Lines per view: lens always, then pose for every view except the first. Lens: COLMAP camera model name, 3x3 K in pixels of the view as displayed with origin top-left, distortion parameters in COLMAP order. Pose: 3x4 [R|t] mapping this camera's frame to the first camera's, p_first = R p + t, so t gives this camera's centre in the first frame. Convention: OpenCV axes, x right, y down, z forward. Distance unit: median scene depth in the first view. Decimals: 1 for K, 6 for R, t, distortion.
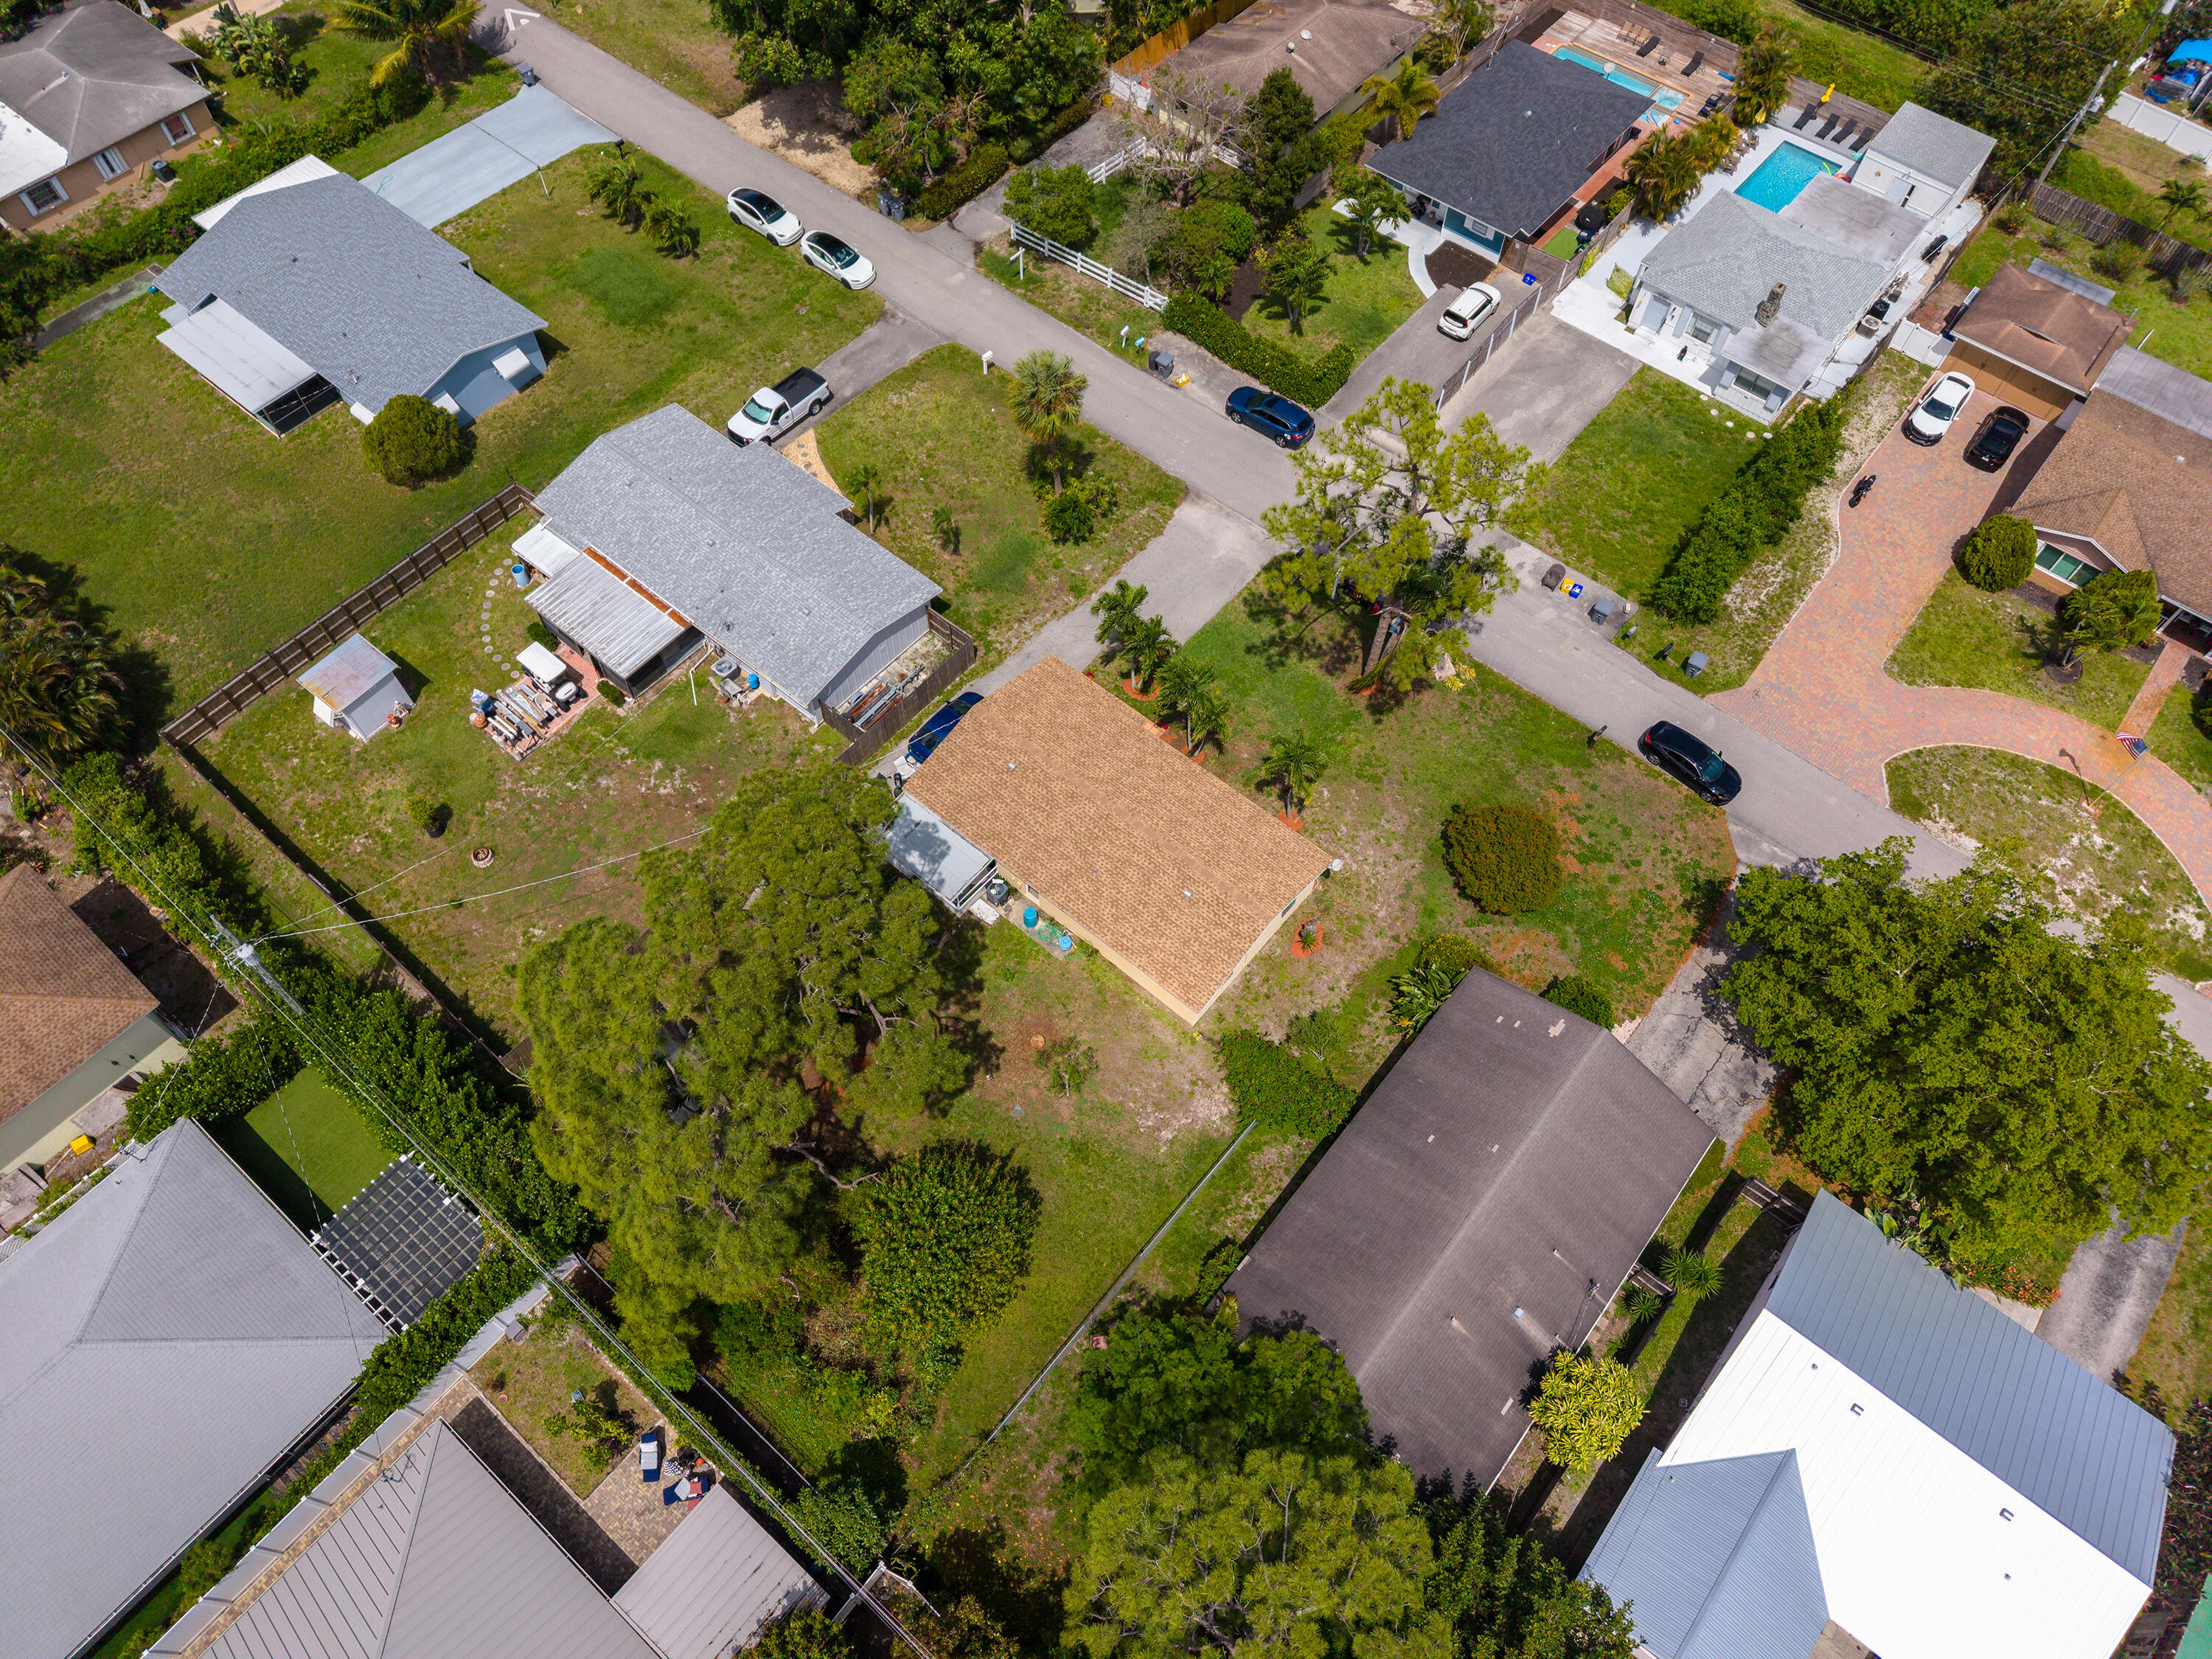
lens RADIAL K [[1466.2, 0, 1093.1], [0, 1466.2, 840.2], [0, 0, 1]] dist [0.006491, -0.003210]
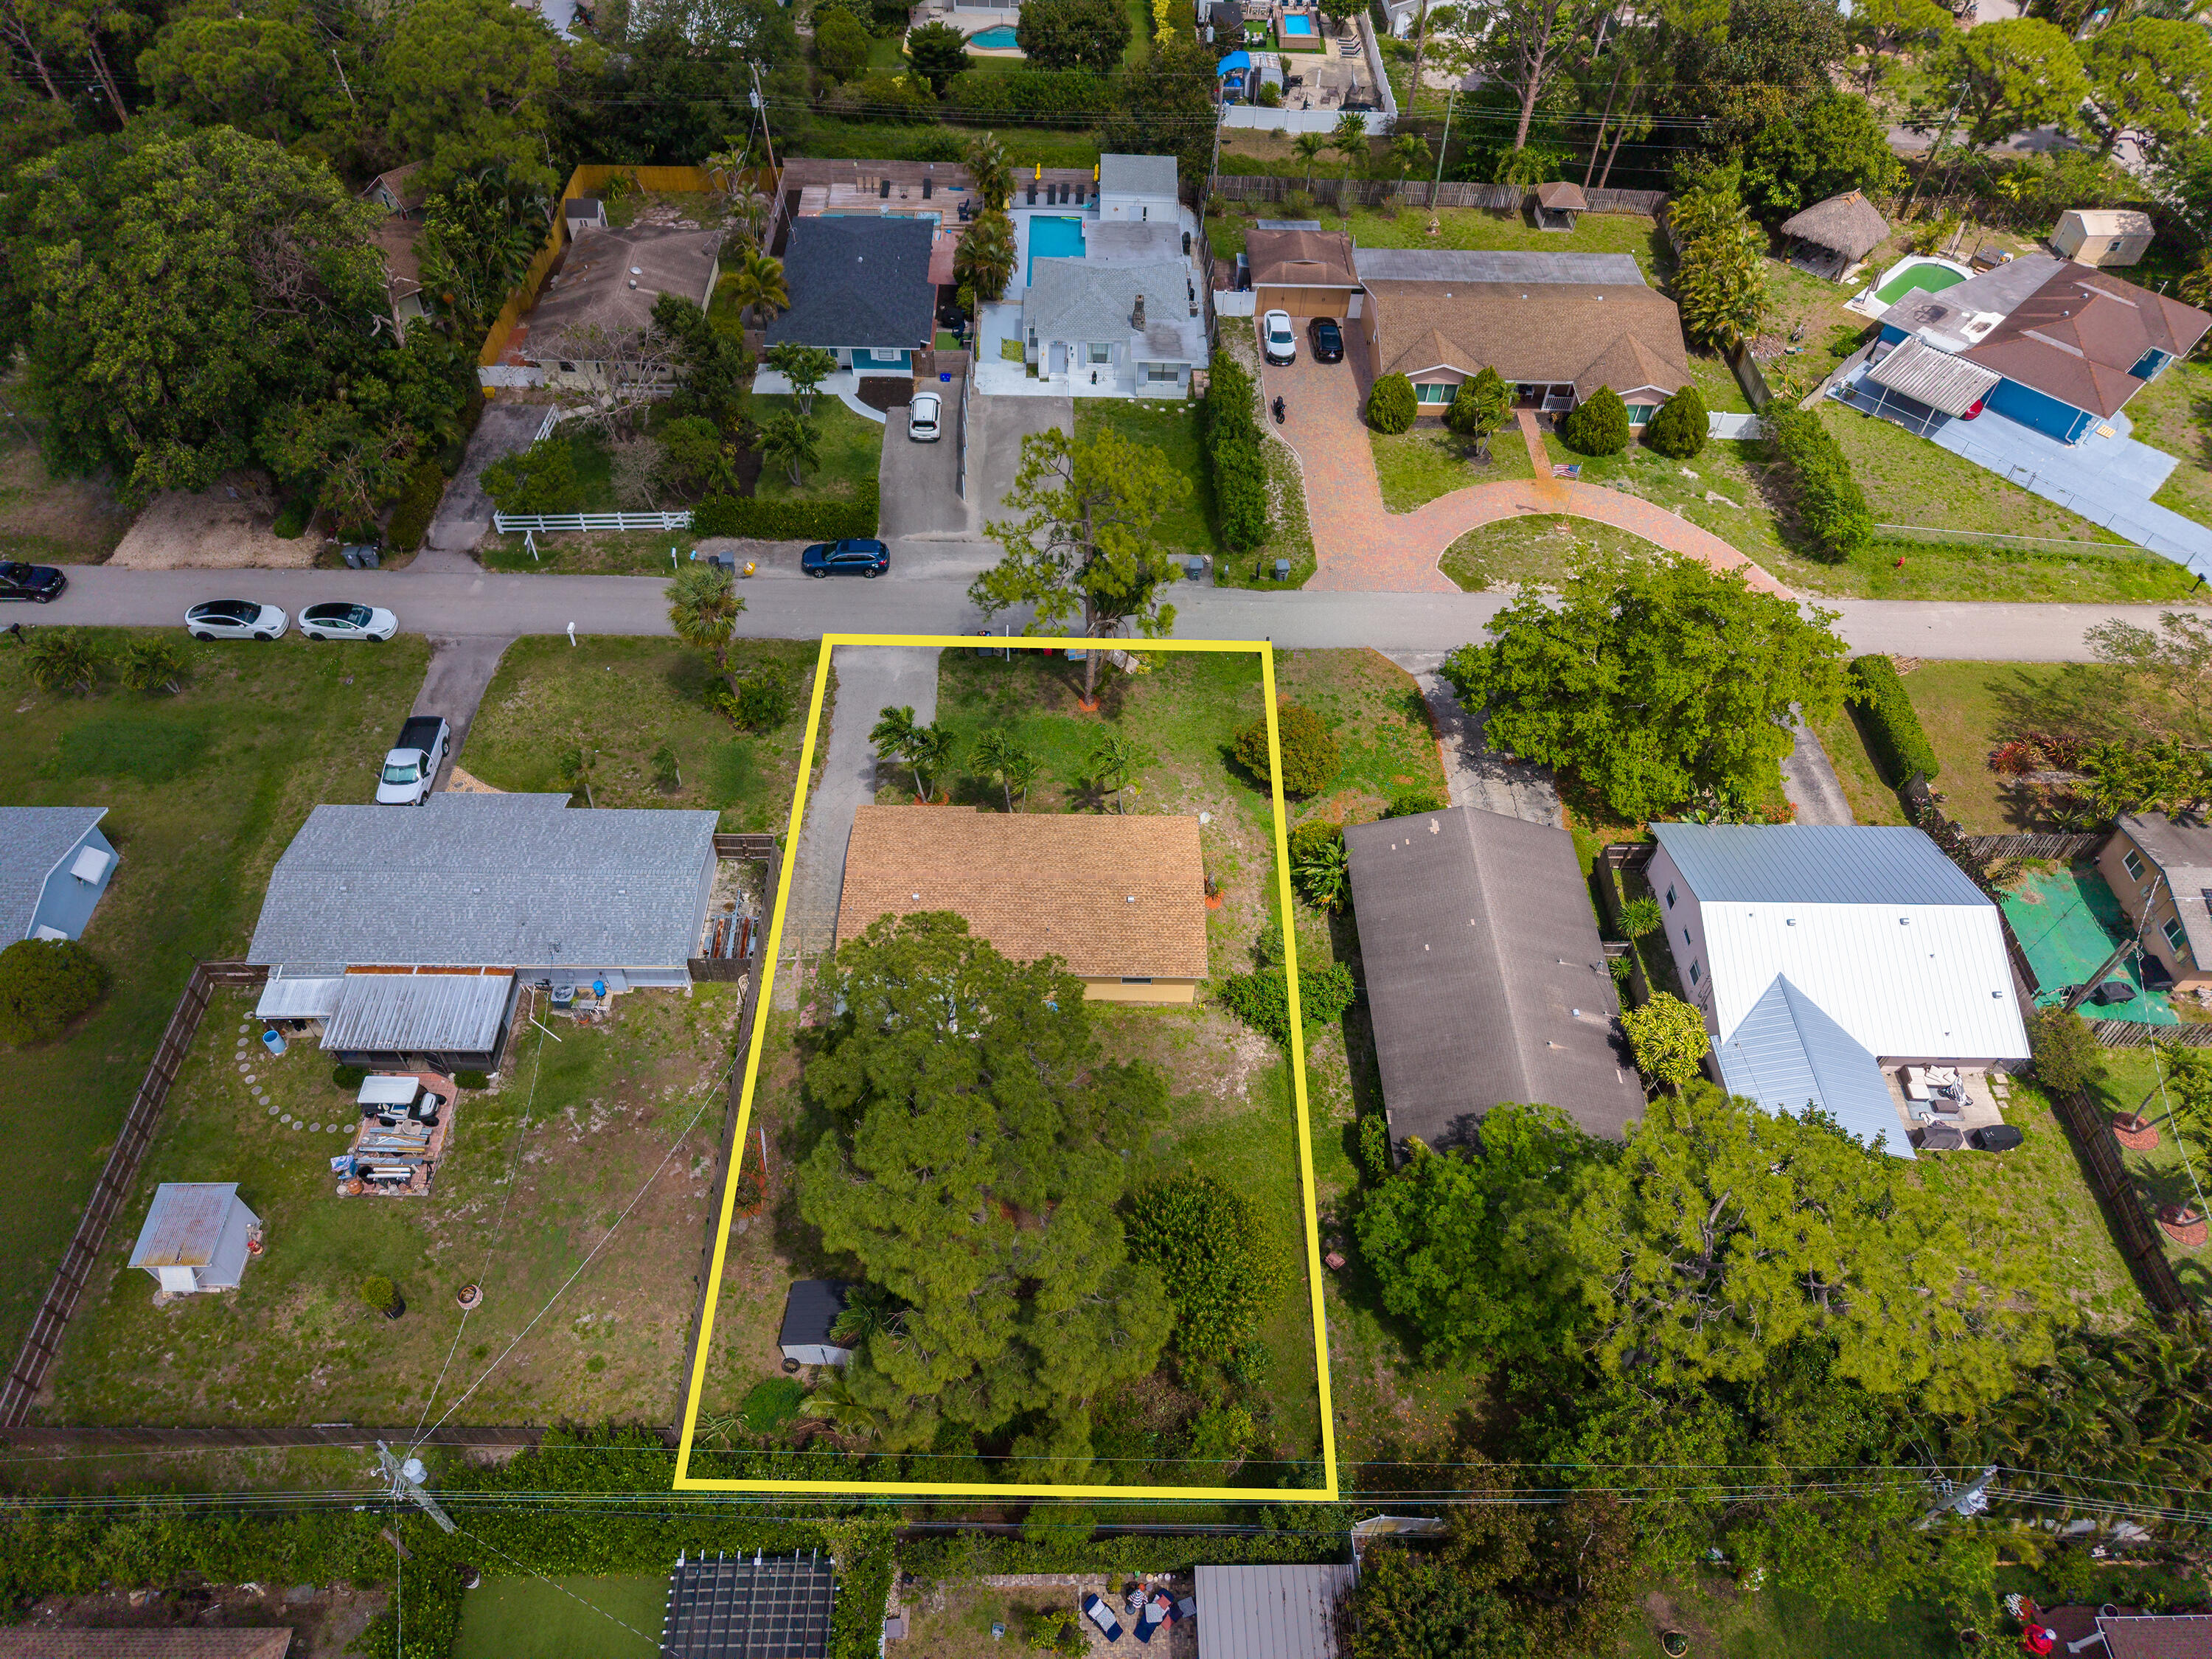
lens RADIAL K [[1466.2, 0, 1097.9], [0, 1466.2, 854.4], [0, 0, 1]] dist [0.006491, -0.003210]
pose [[0.761104, -0.496859, 0.416955, -0.327899], [0.547450, 0.836836, -0.002102, -0.002084], [-0.347879, 0.229862, 0.908924, 0.000005]]
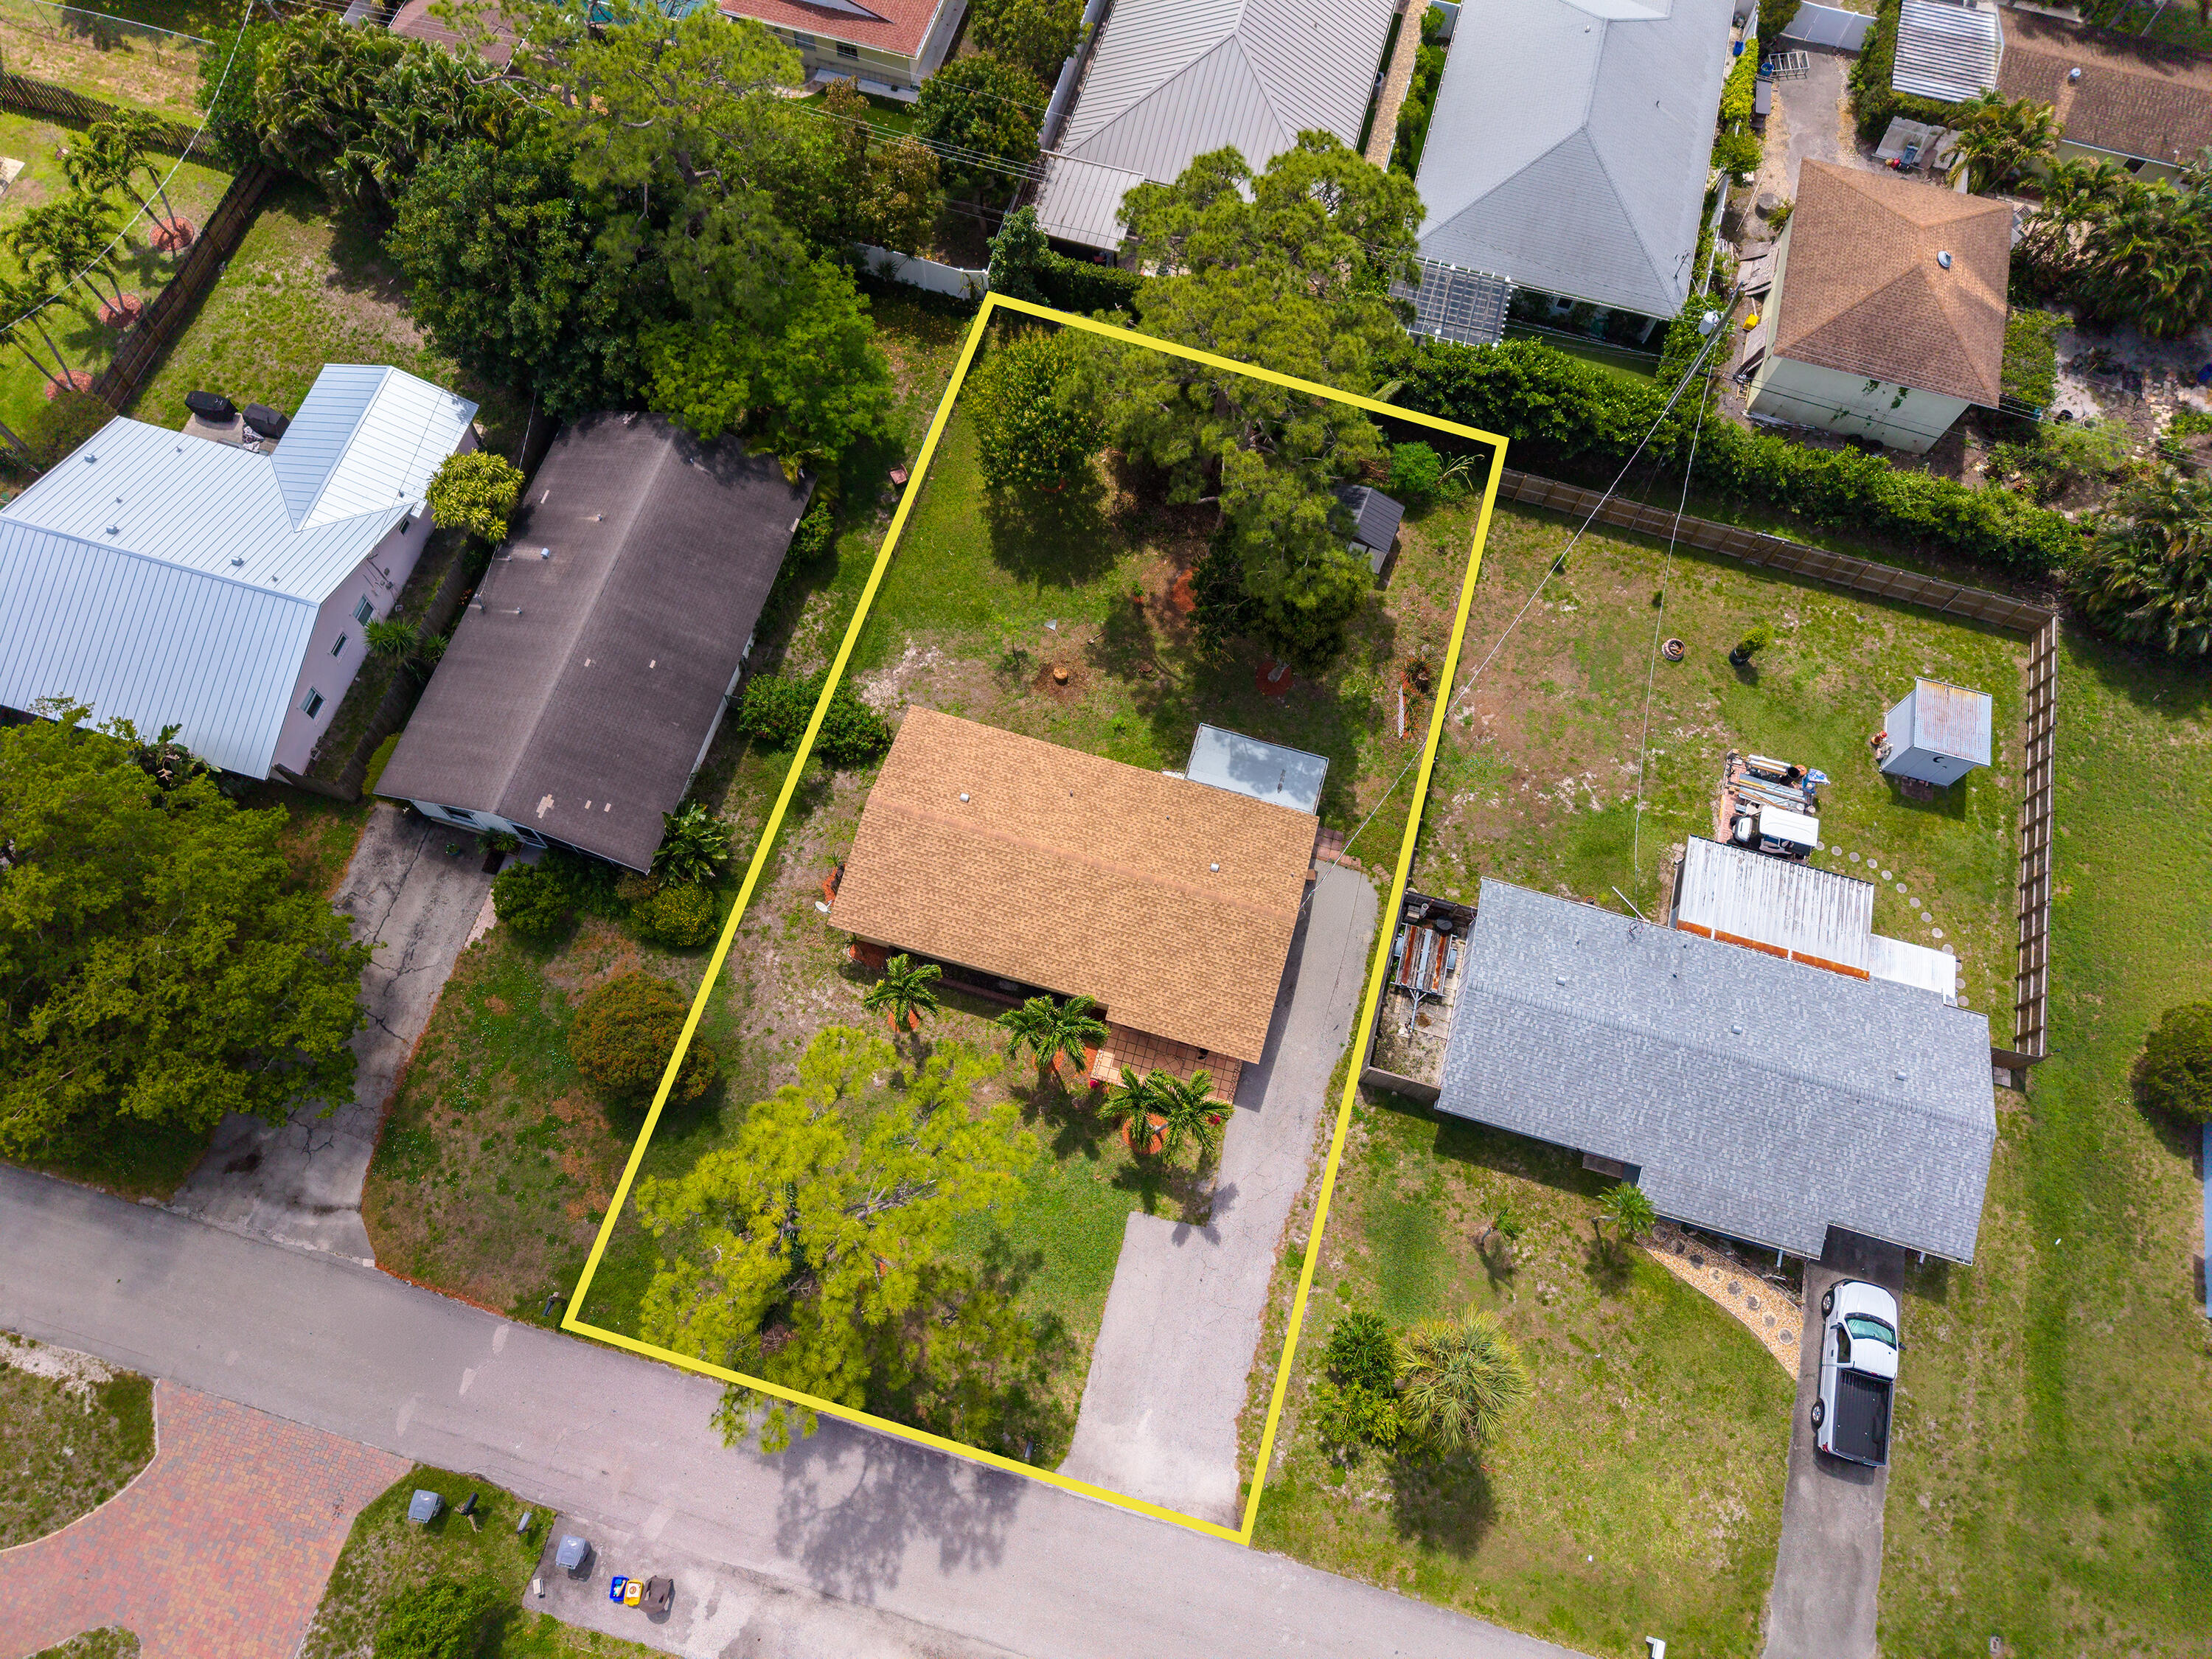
lens RADIAL K [[1466.2, 0, 1107.8], [0, 1466.2, 829.4], [0, 0, 1]] dist [0.006491, -0.003210]
pose [[-0.910172, 0.362817, -0.199879, 0.143858], [-0.379802, -0.538340, 0.752290, -0.574715], [0.165341, 0.760628, 0.627780, 0.380511]]
